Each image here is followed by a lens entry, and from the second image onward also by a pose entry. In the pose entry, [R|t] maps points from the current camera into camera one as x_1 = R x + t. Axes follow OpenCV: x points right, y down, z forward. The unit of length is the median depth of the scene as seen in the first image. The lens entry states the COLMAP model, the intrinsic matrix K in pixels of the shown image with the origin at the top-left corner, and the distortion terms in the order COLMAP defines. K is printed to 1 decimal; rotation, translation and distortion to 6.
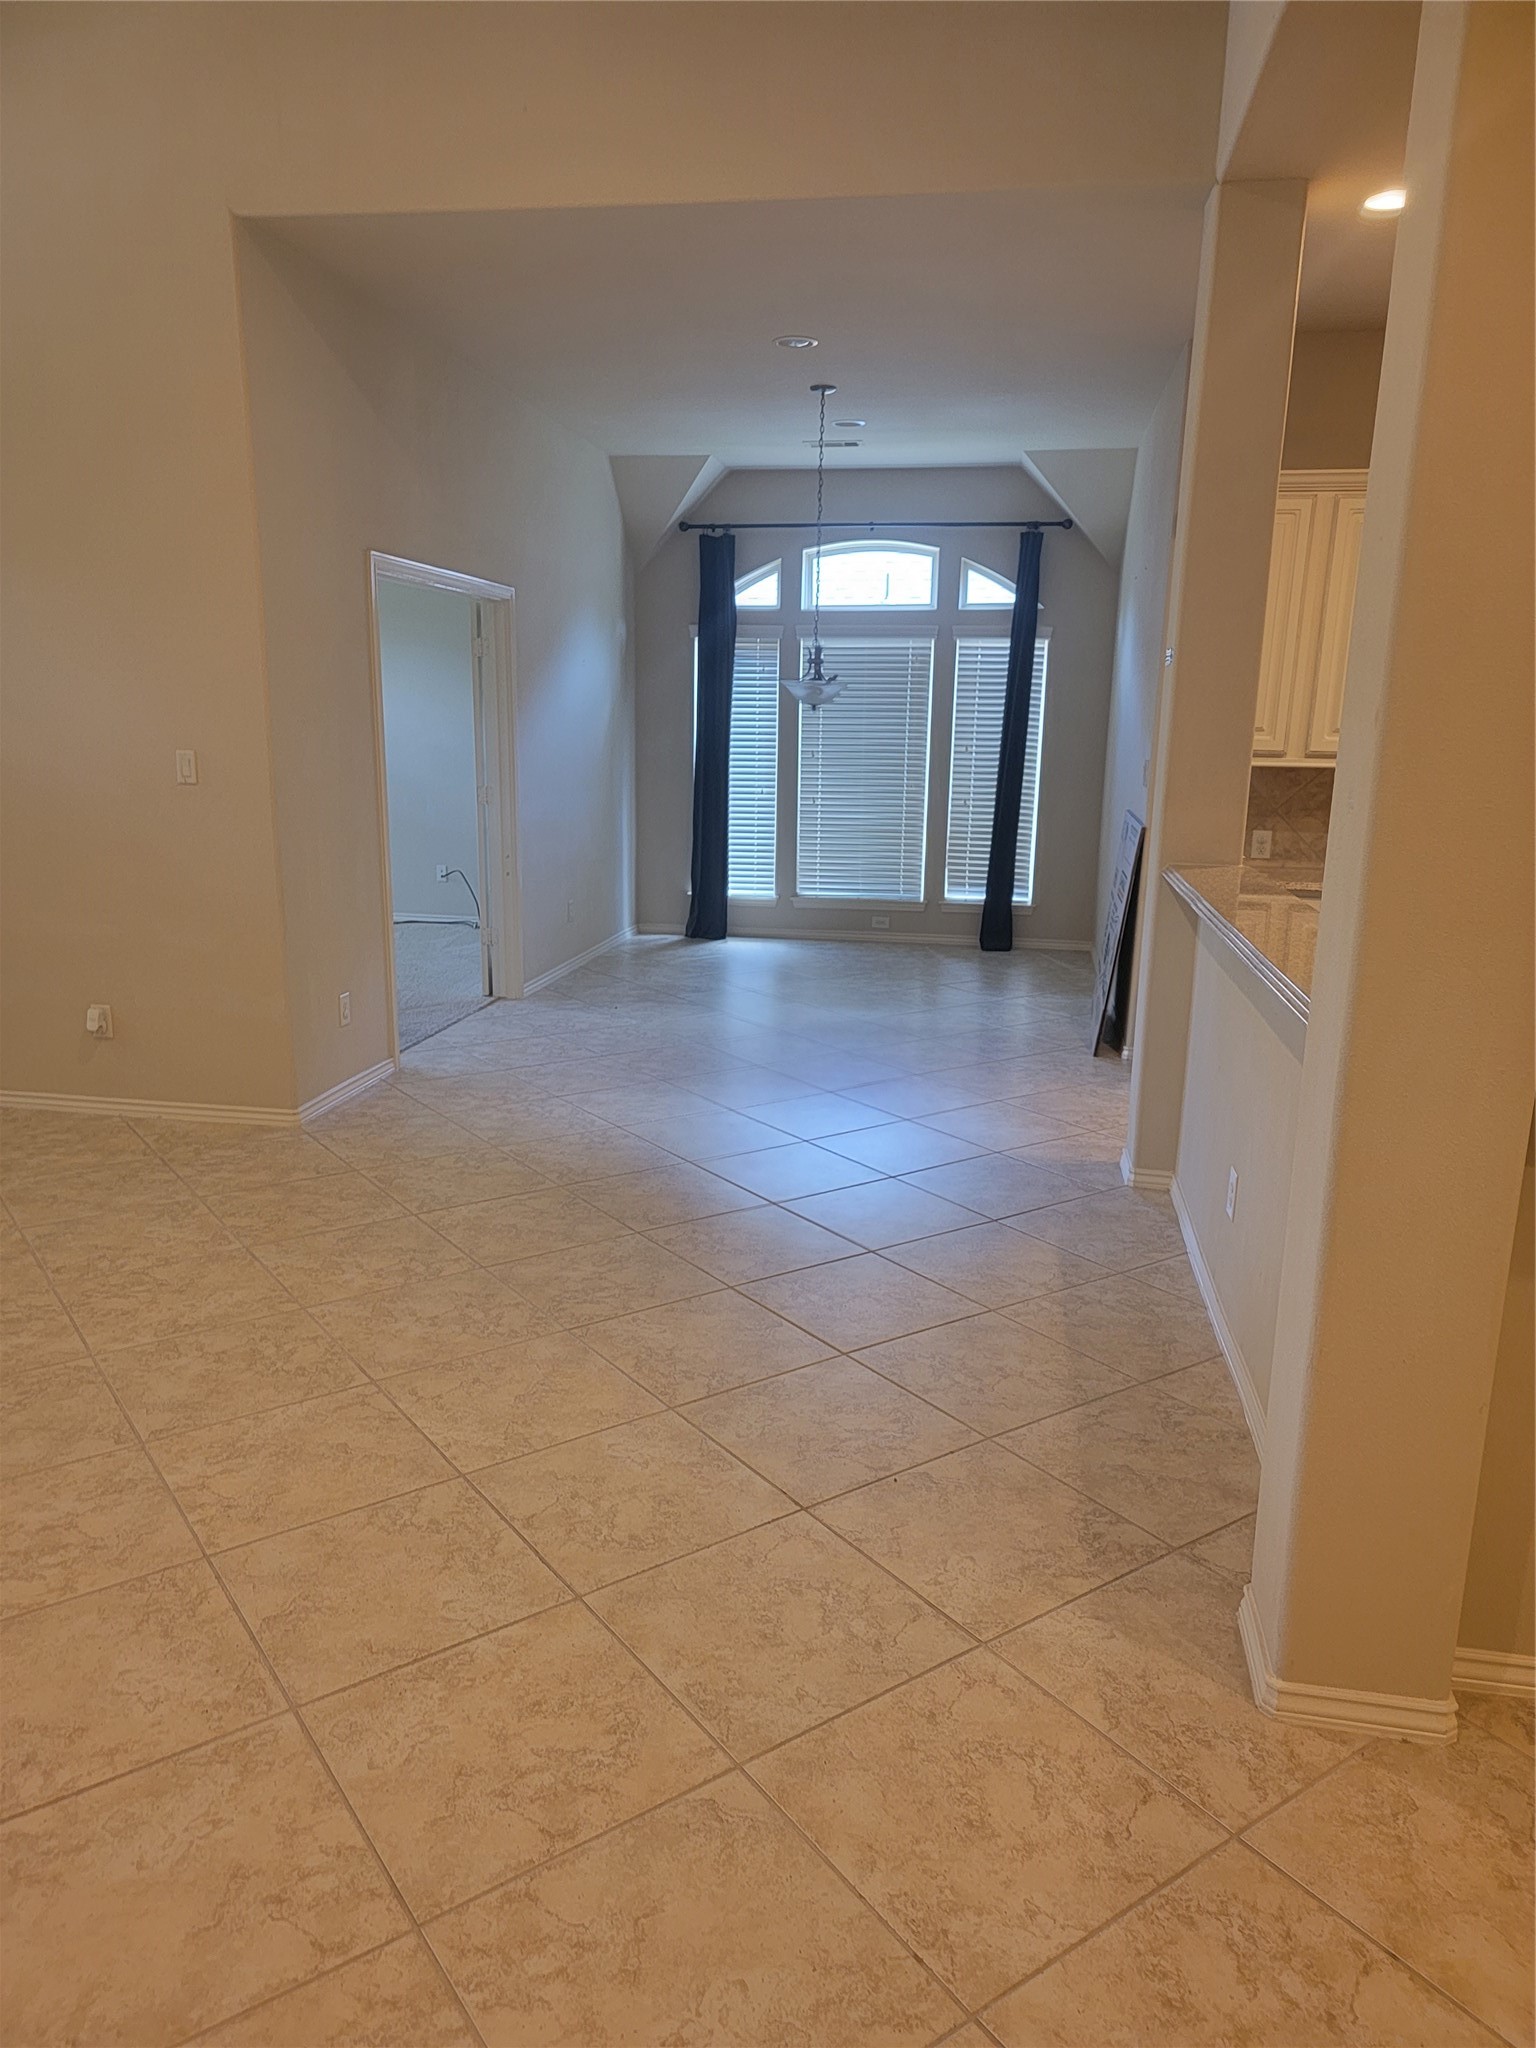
lens RADIAL K [[1428.6, 0, 725.8], [0, 1428.6, 1028.9], [0, 0, 1]] dist [0.078700, -0.058694]
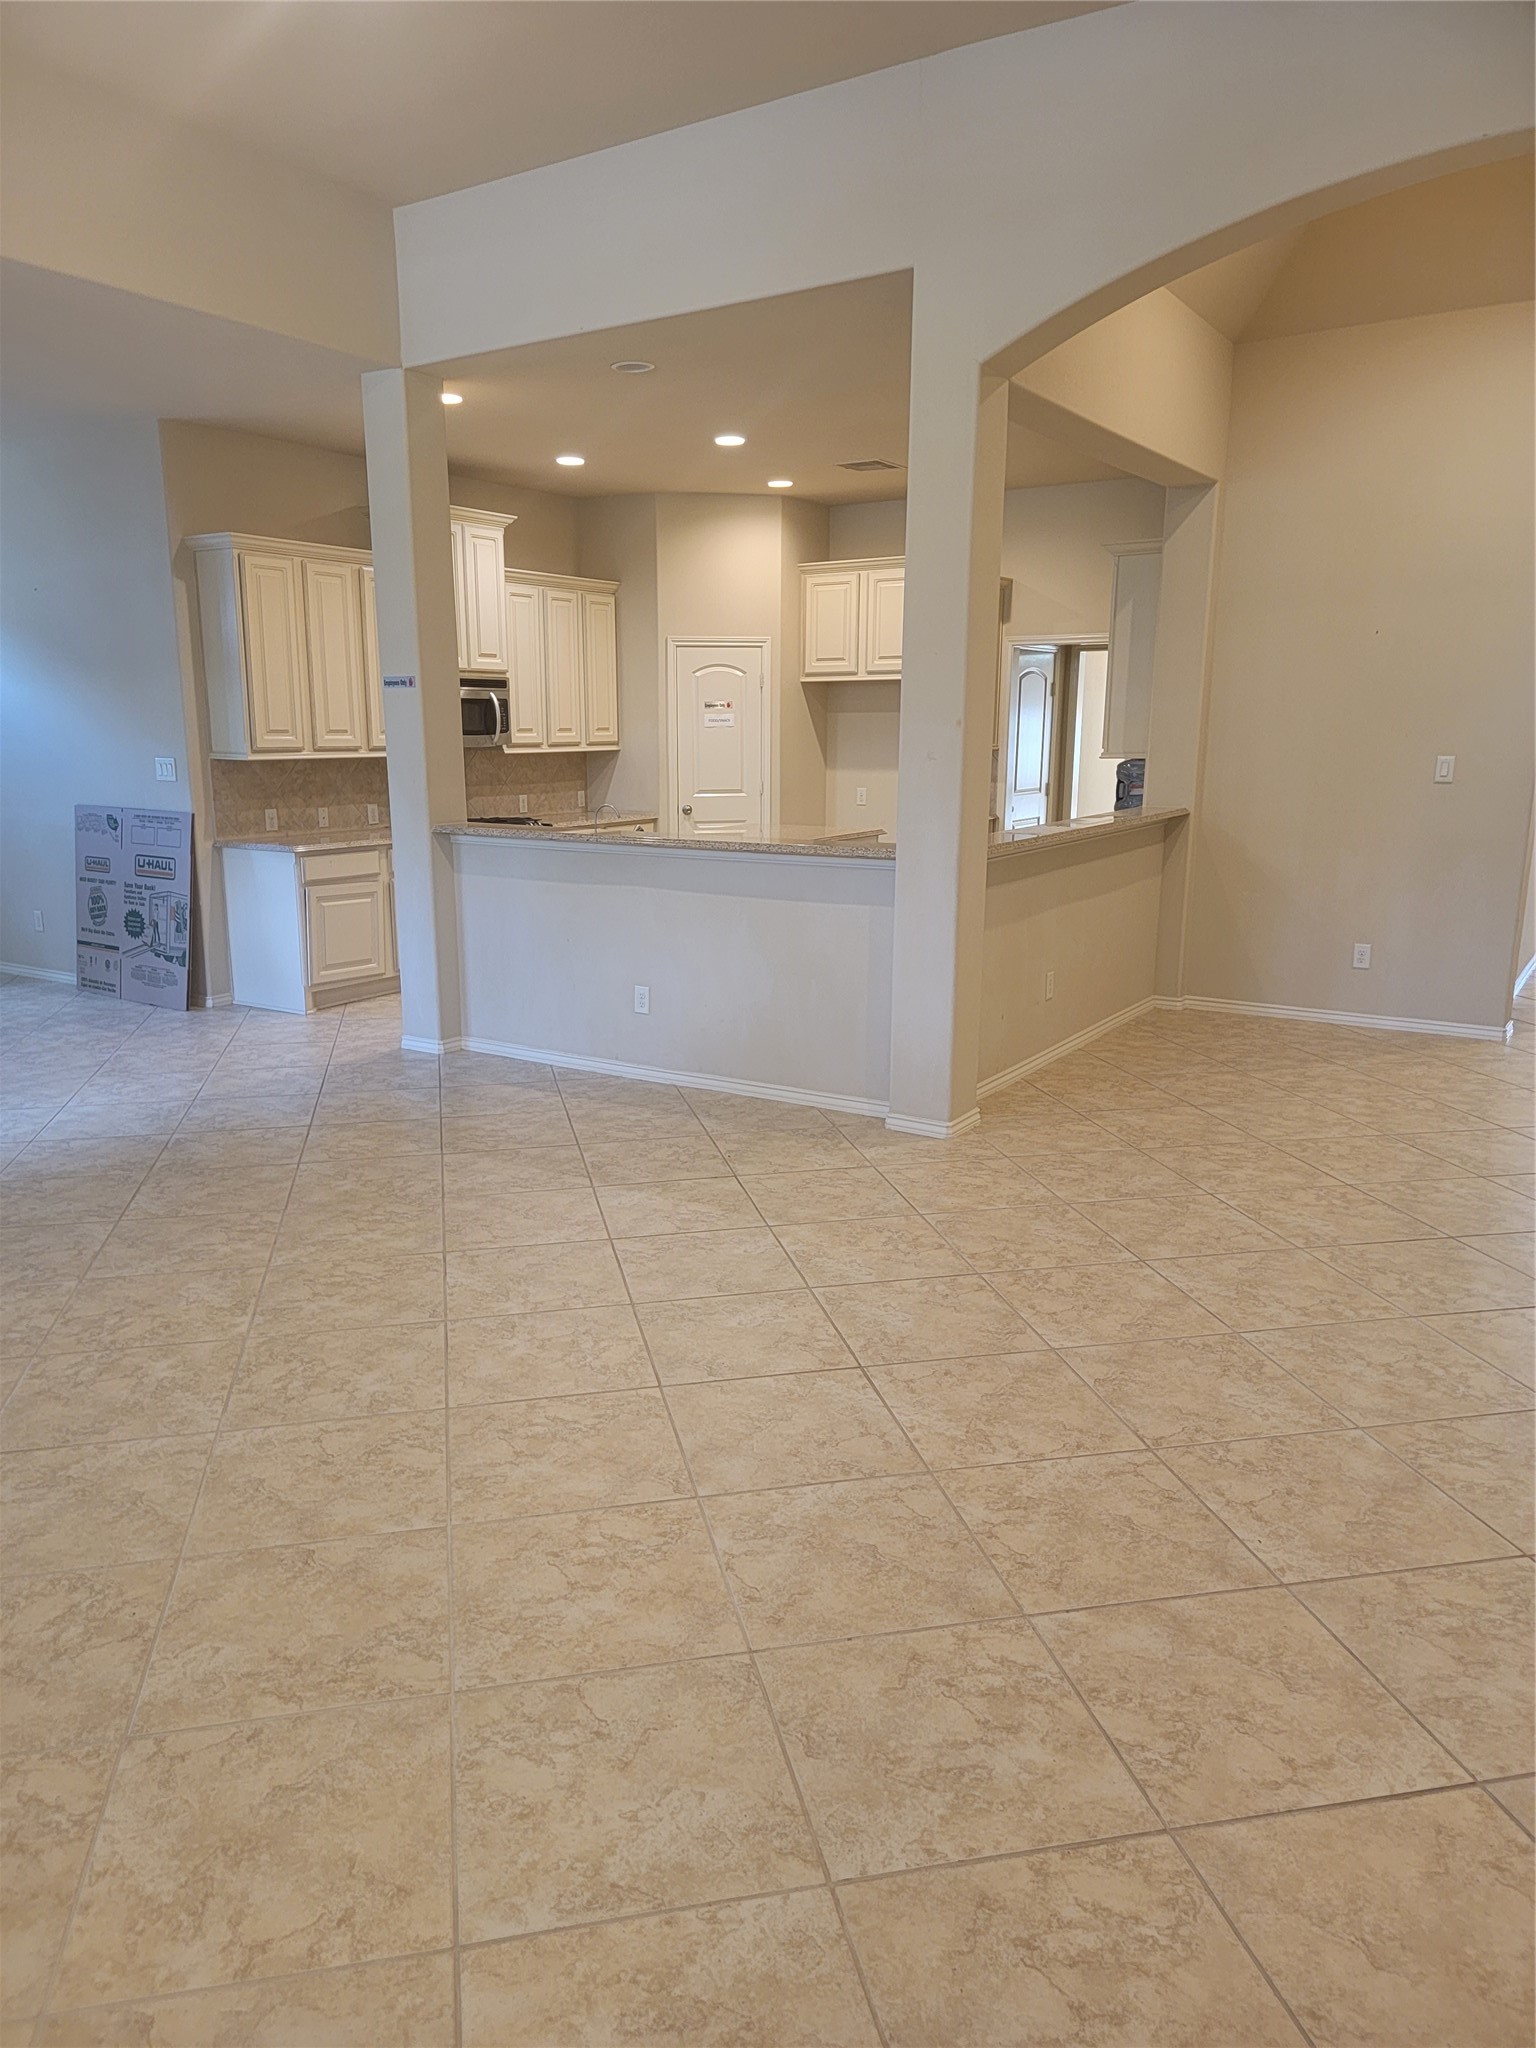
lens RADIAL K [[1428.6, 0, 725.8], [0, 1428.6, 1028.9], [0, 0, 1]] dist [0.078700, -0.058694]
pose [[0.399845, -0.213951, 0.891262, -1.123934], [0.211183, 0.967718, 0.137562, -0.065193], [-0.891922, 0.133216, 0.432121, 0.174163]]
